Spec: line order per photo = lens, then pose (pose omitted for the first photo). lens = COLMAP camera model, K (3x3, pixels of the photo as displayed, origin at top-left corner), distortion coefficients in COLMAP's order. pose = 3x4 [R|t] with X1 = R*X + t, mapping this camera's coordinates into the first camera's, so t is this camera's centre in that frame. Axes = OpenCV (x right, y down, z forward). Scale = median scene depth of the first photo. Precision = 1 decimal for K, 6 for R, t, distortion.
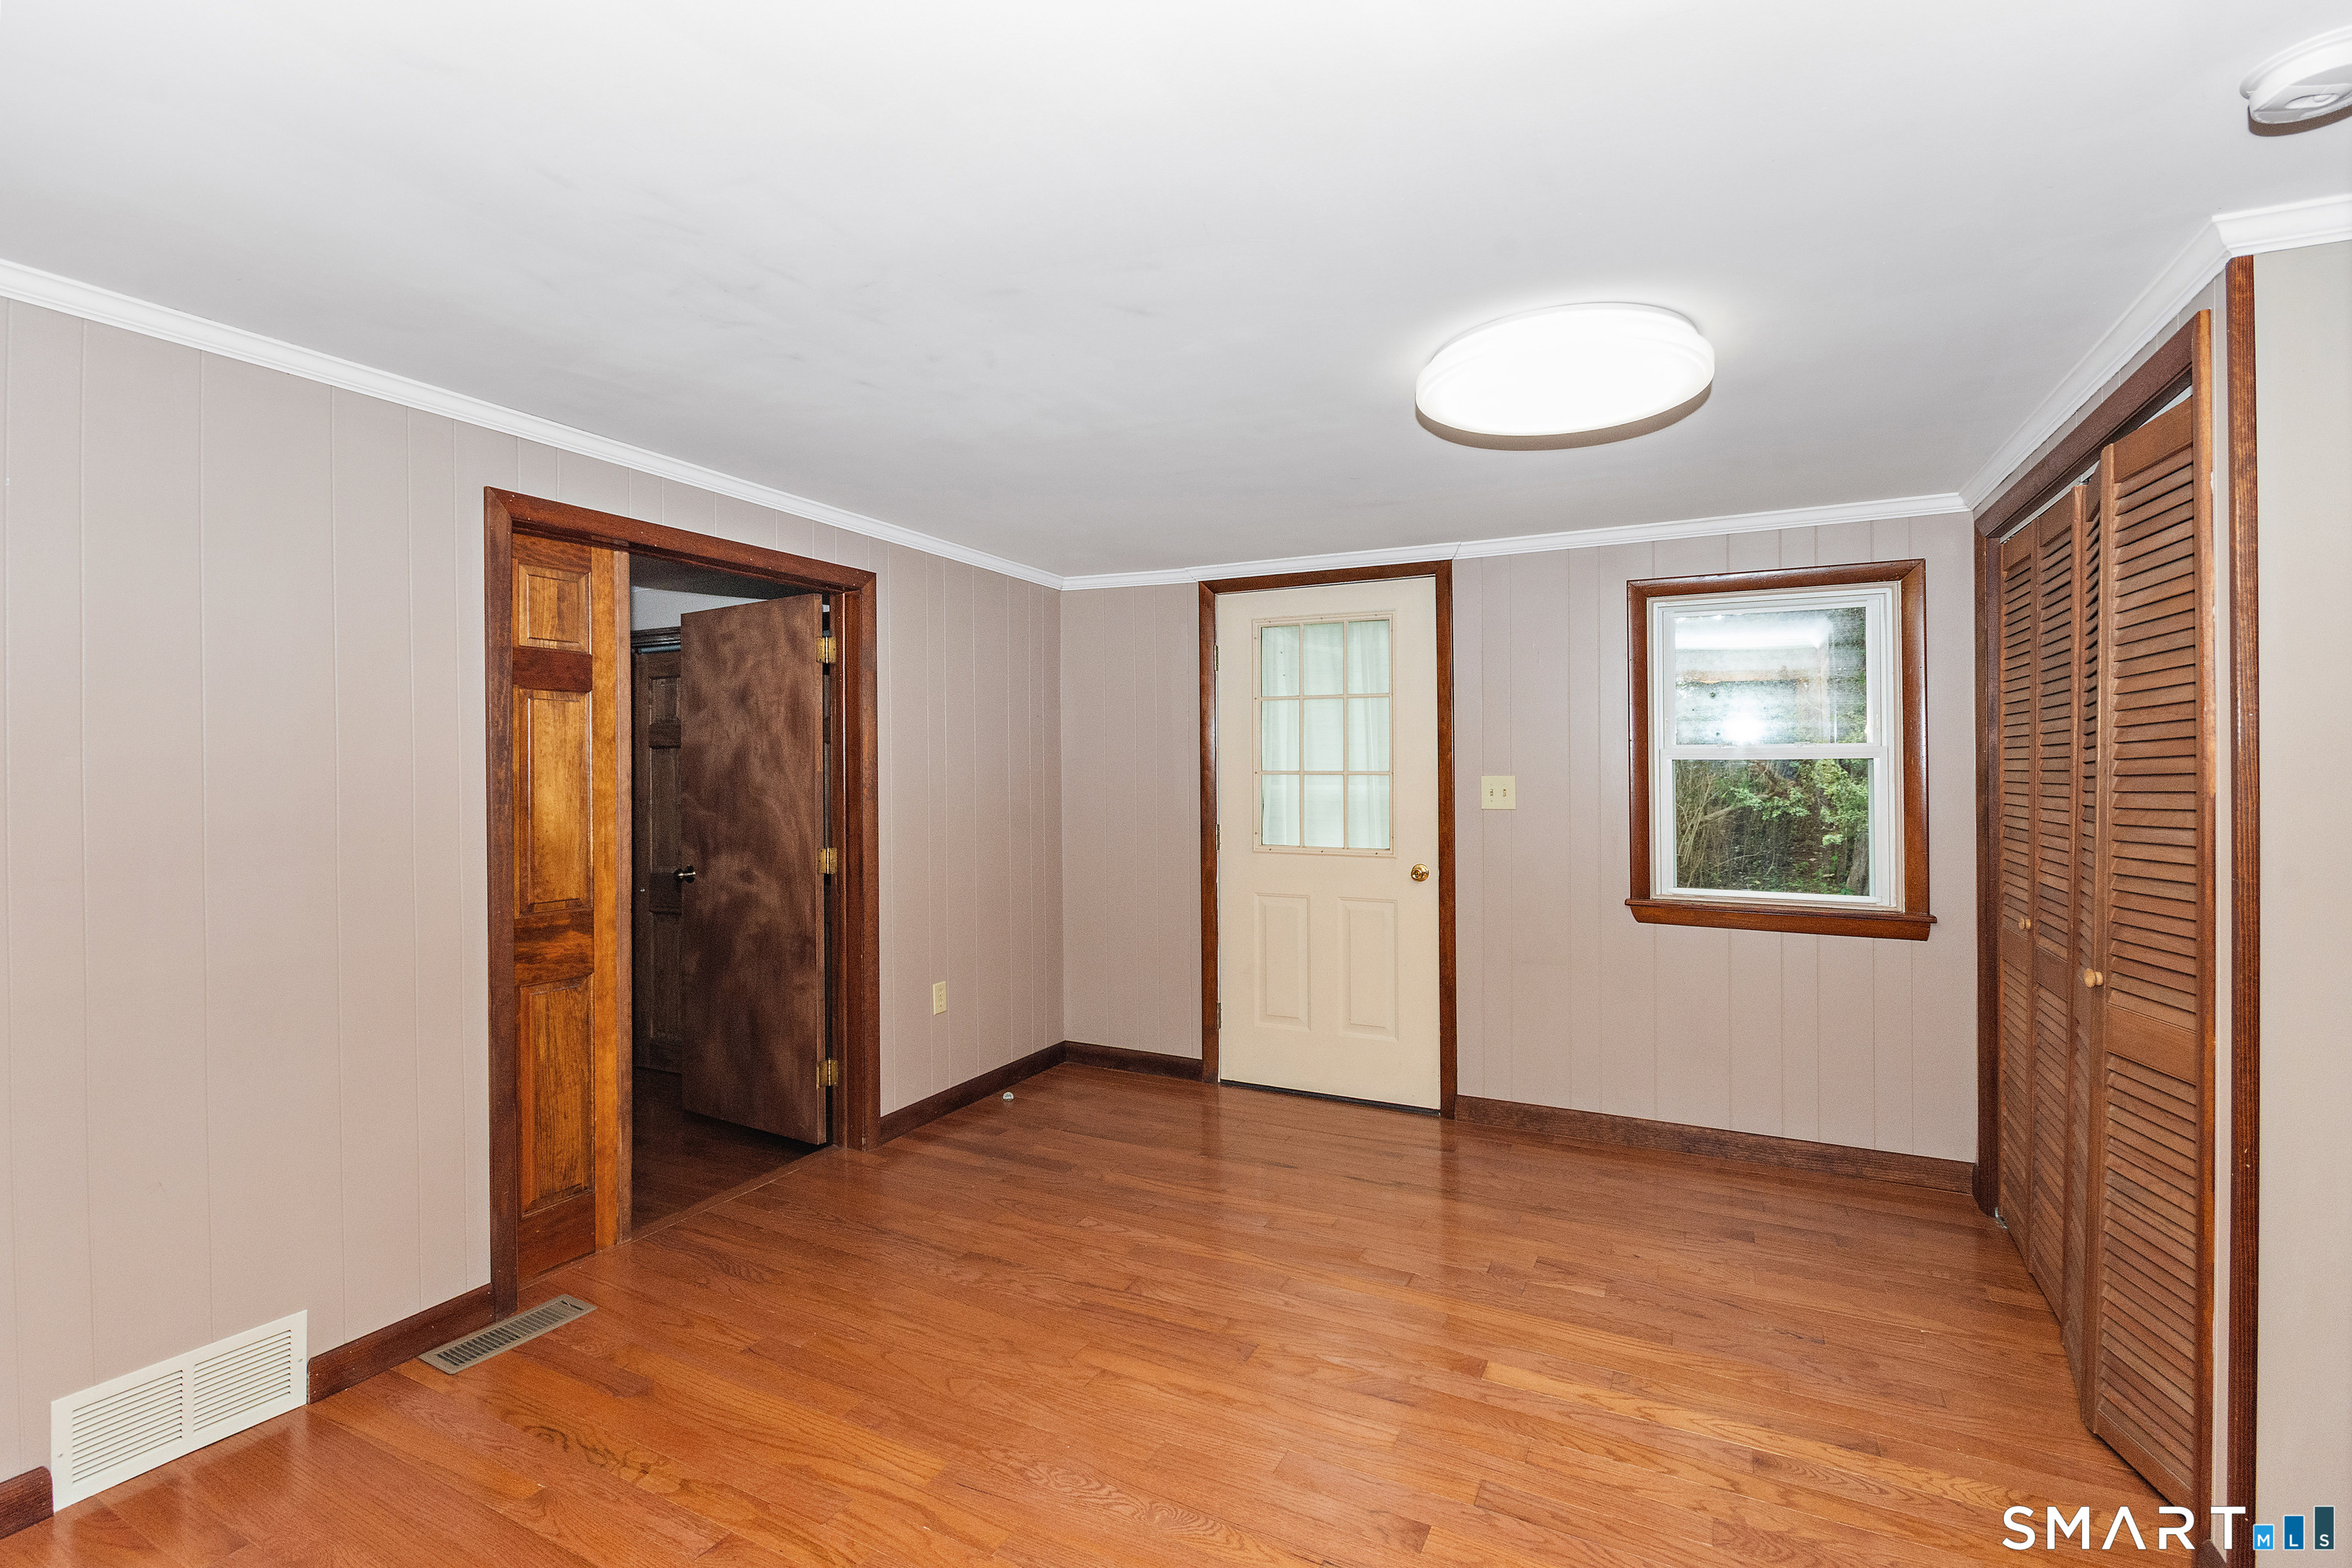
lens RADIAL K [[1060.3, 0, 1181.7], [0, 1060.3, 741.5], [0, 0, 1]] dist [-0.011343, 0.000096]
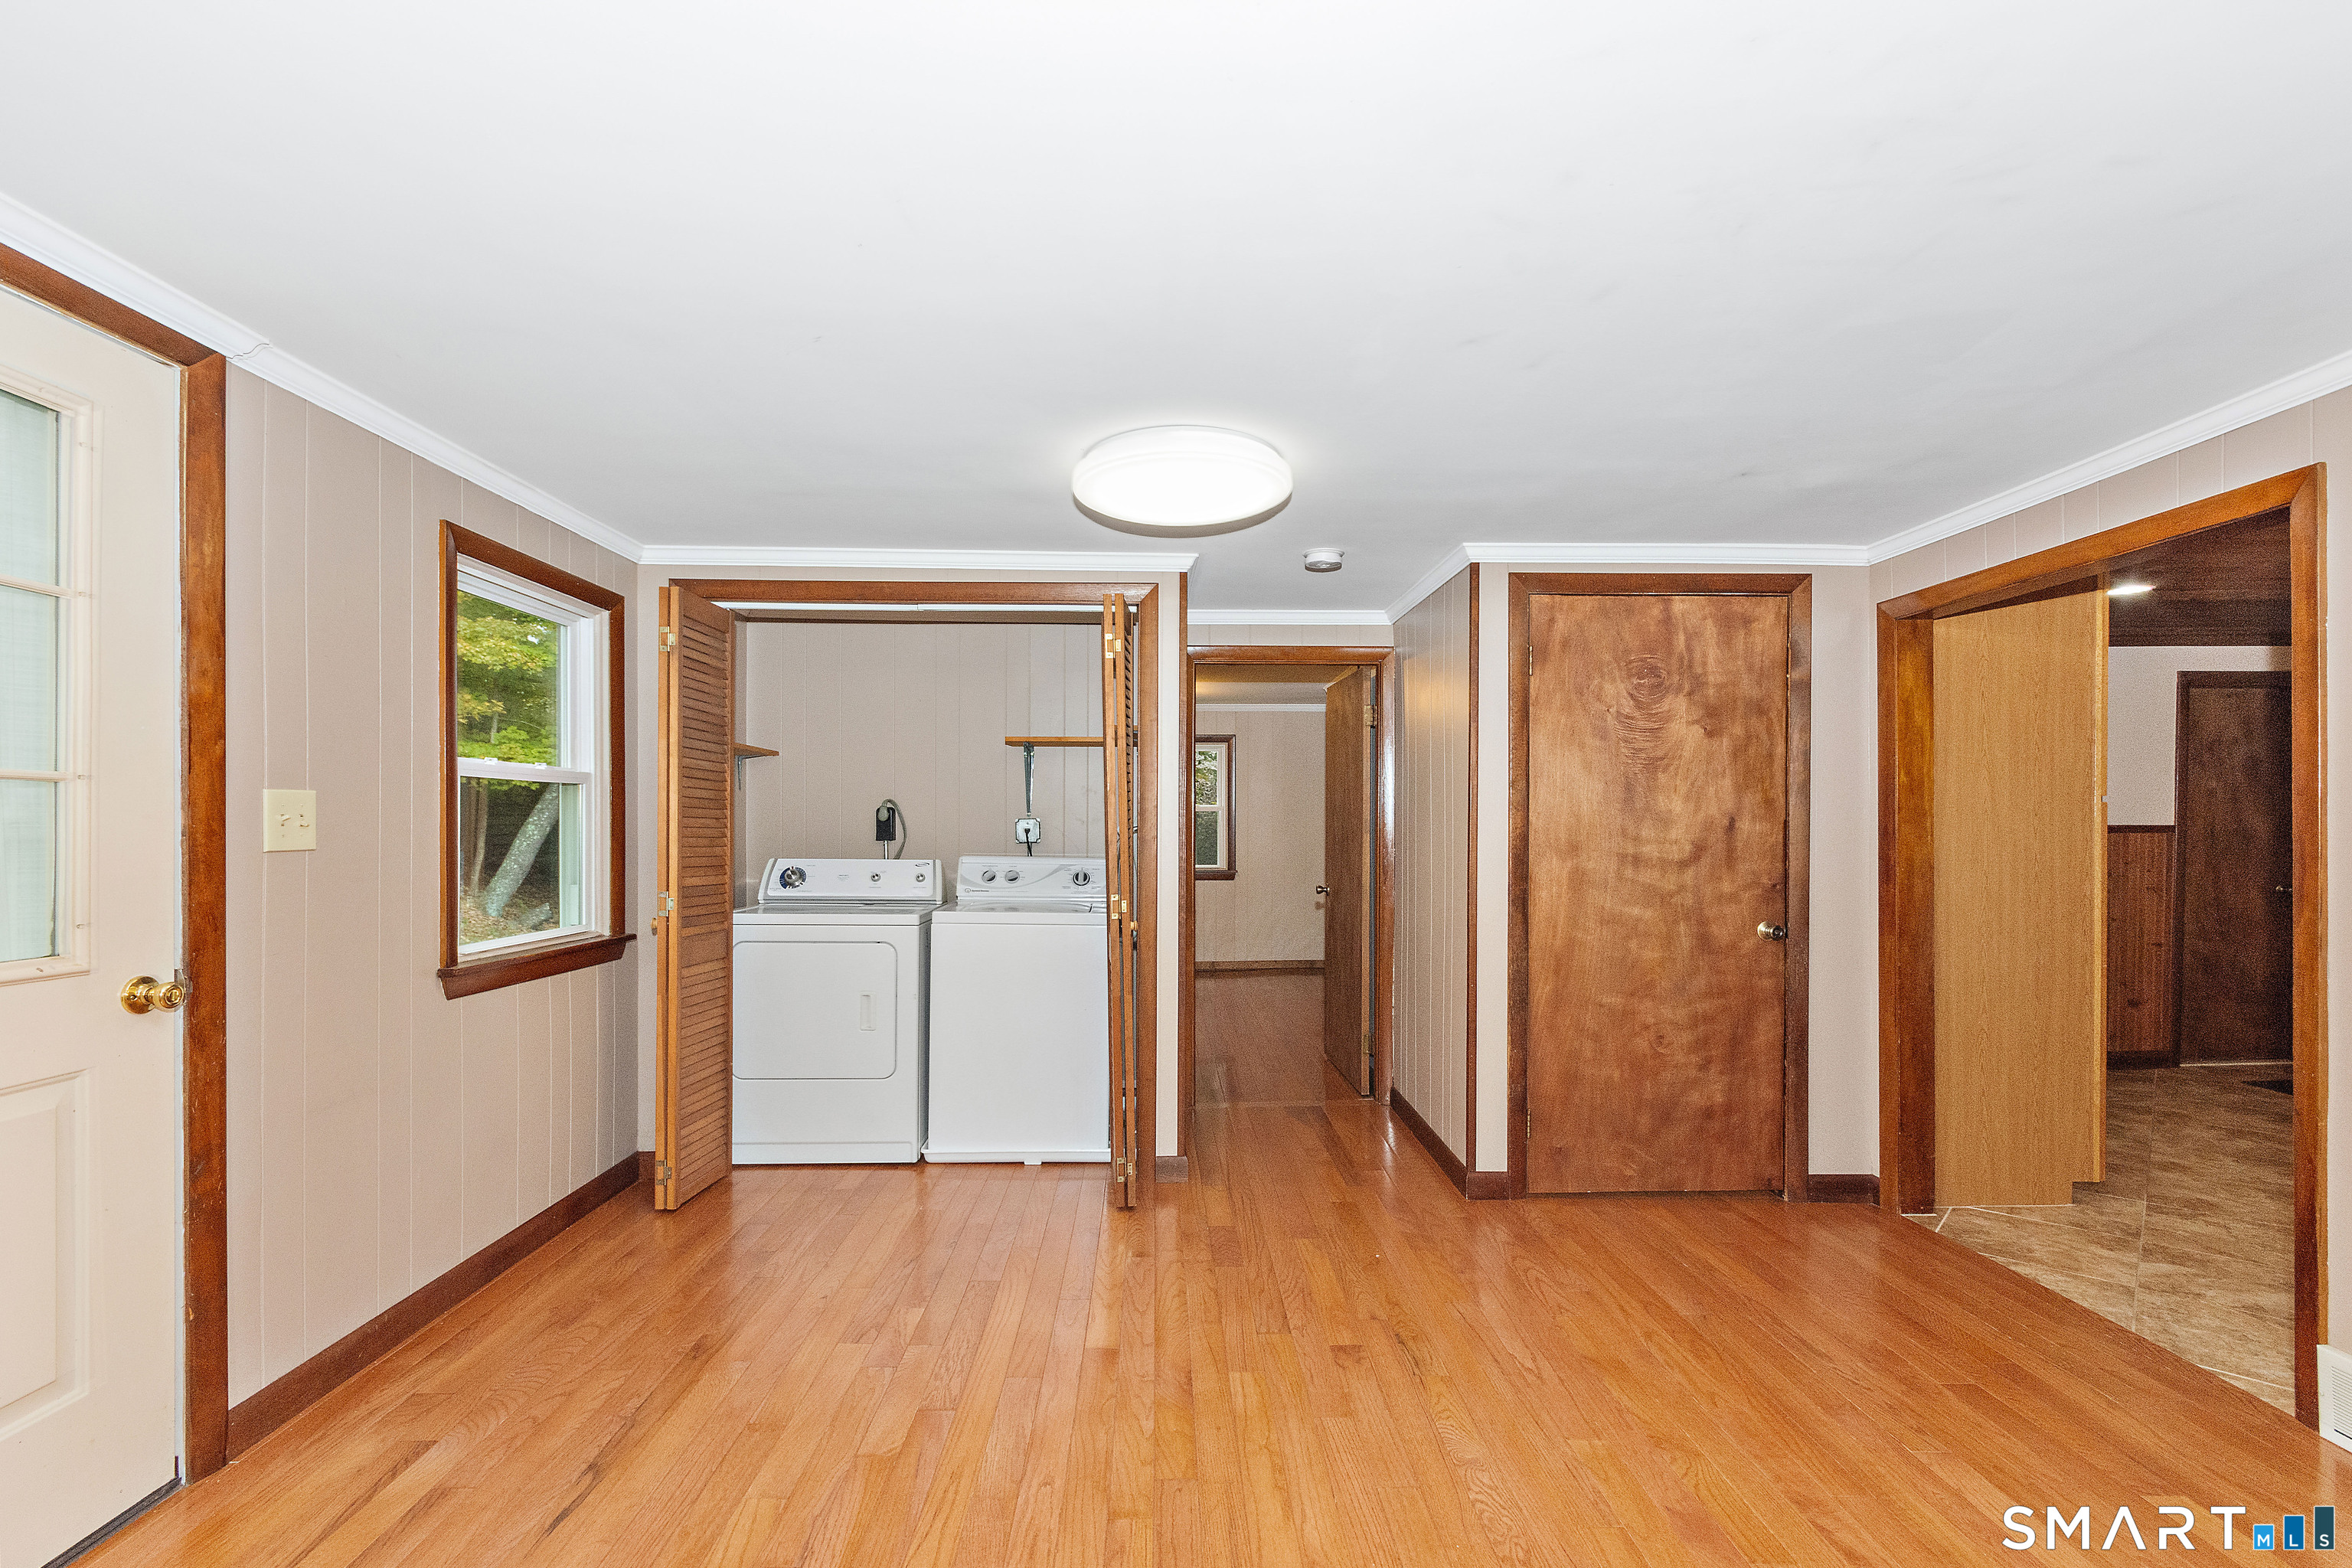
lens RADIAL K [[1040.8, 0, 1172.1], [0, 1040.8, 823.3], [0, 0, 1]] dist [-0.000733, -0.000106]
pose [[-0.472441, -0.002680, 0.881358, -0.422355], [-0.024036, 0.999663, -0.009845, 0.046330], [-0.881034, -0.025835, -0.472346, 0.895295]]
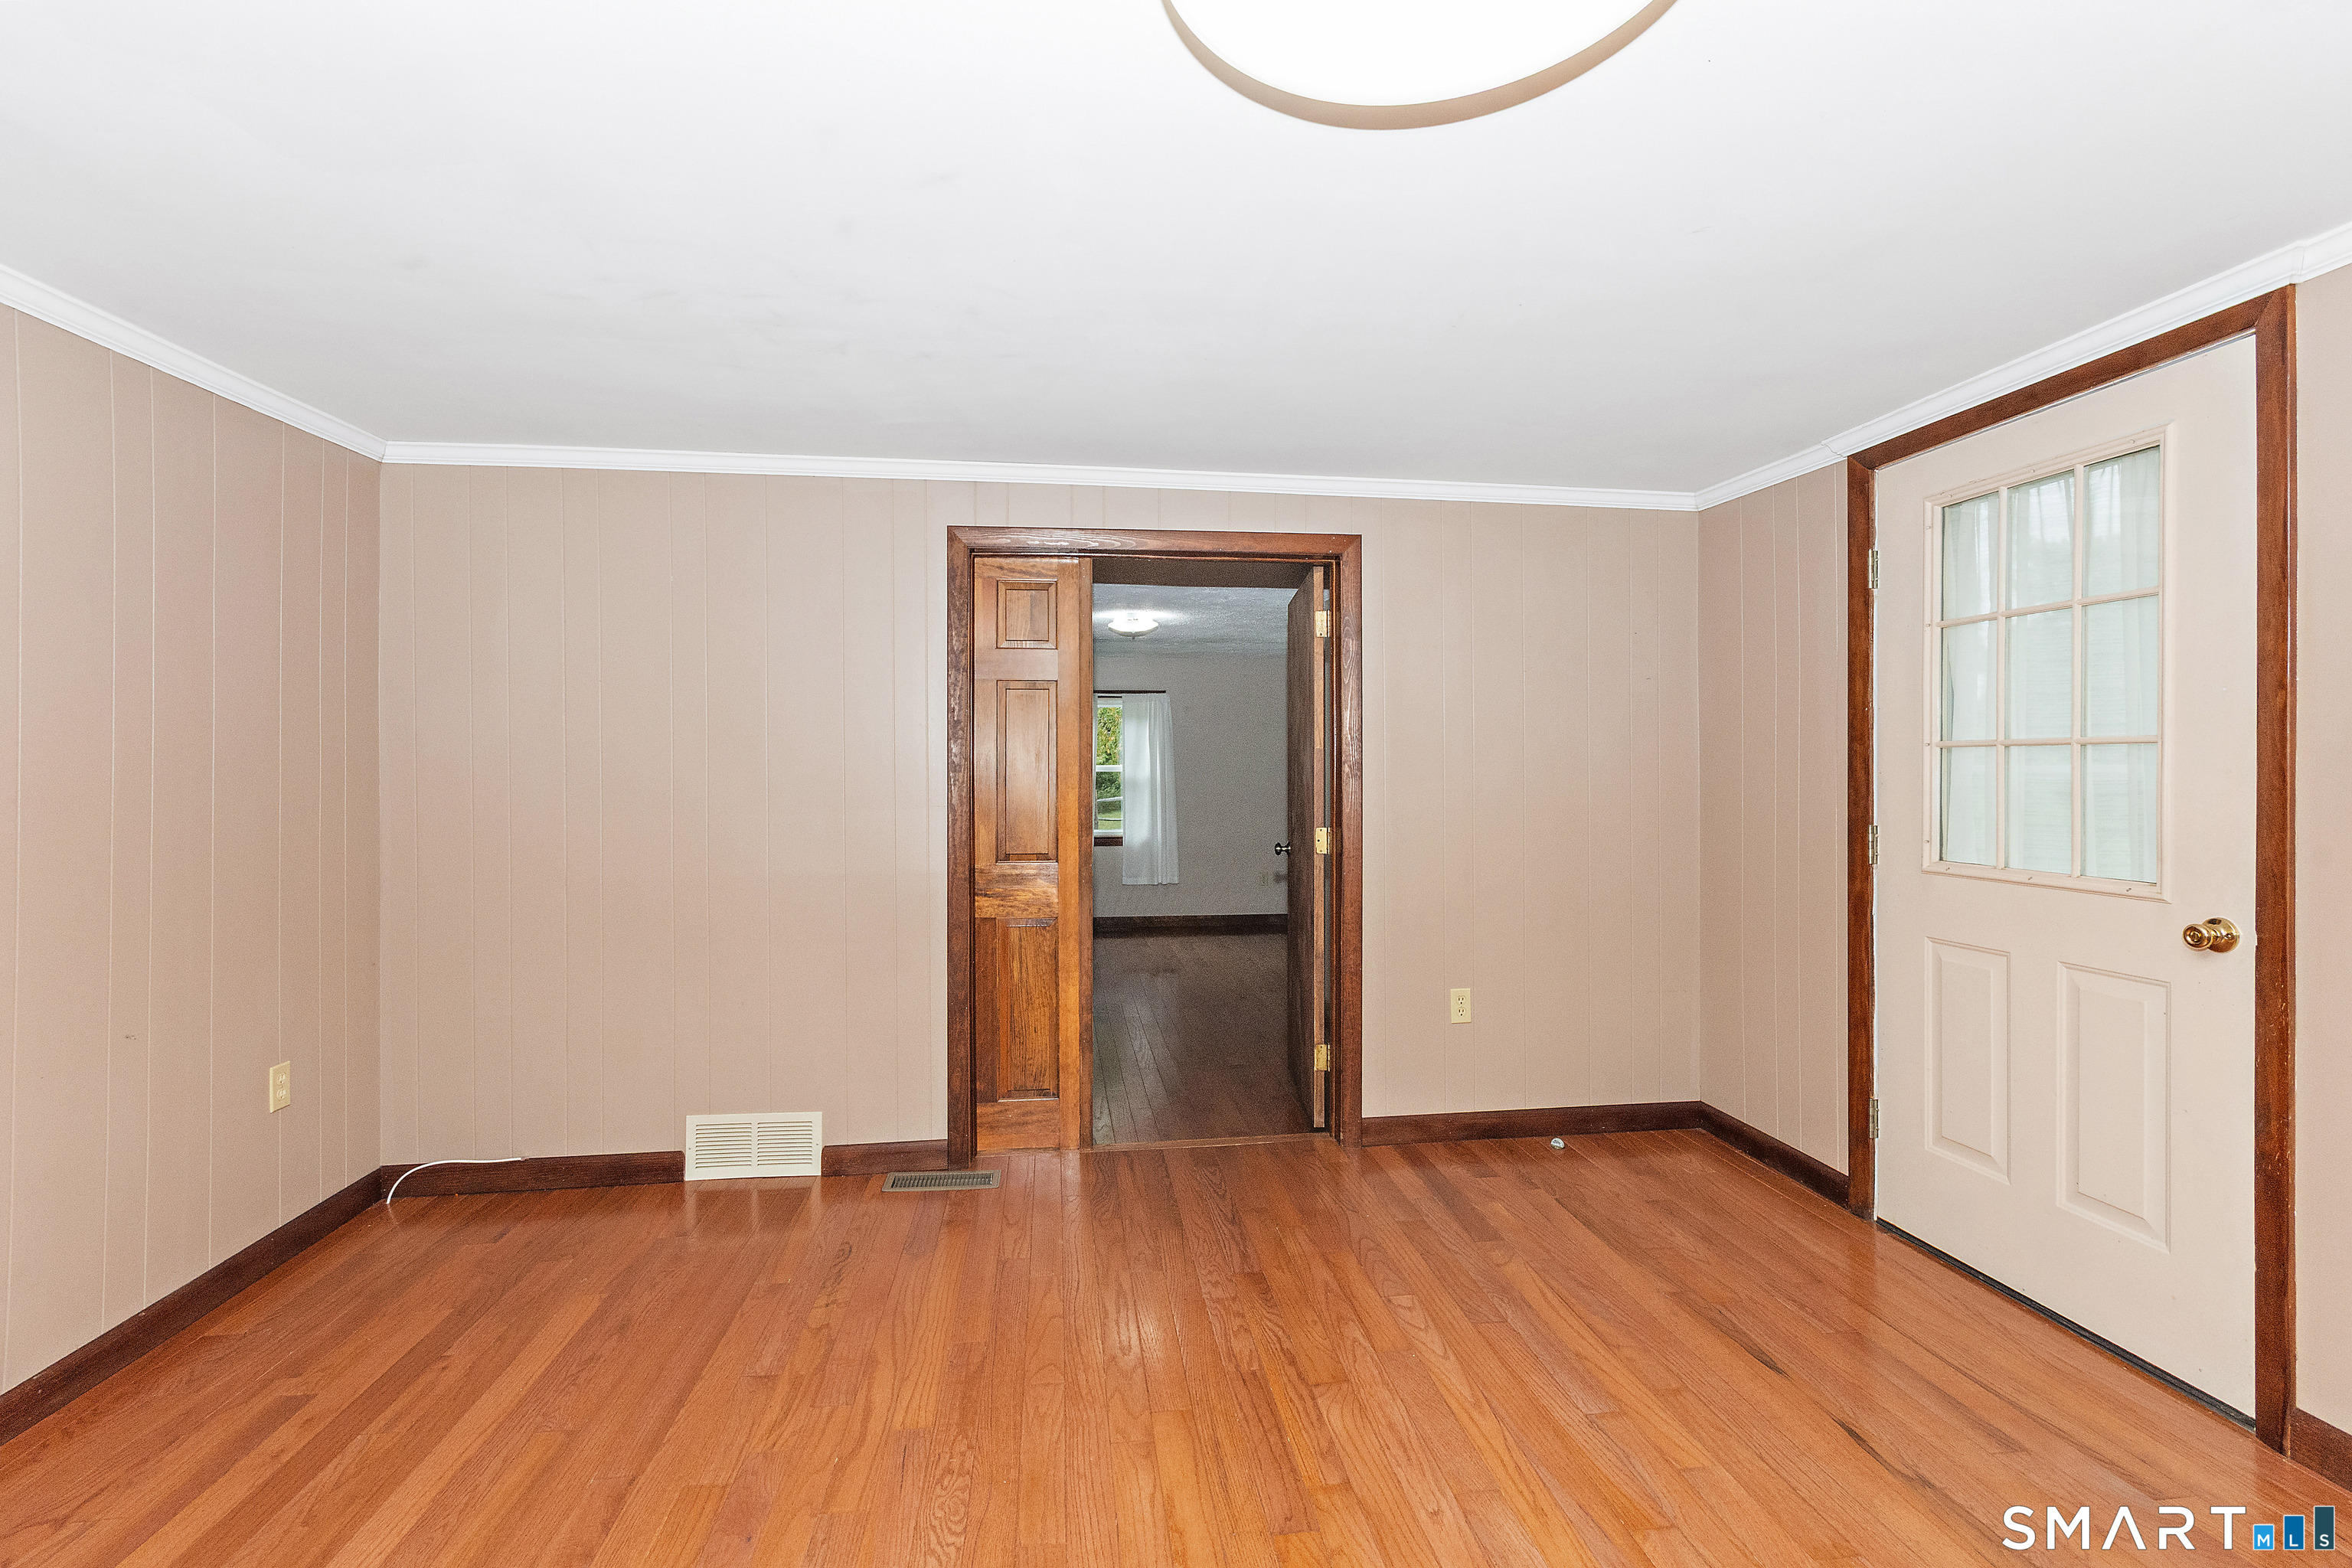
lens RADIAL K [[1051.4, 0, 1182.5], [0, 1051.4, 773.2], [0, 0, 1]] dist [0.000697, 0.000141]
pose [[0.569411, 0.002341, -0.822050, 0.386915], [0.022167, 0.999589, 0.018201, 0.029644], [0.821754, -0.028586, 0.569125, 0.344310]]
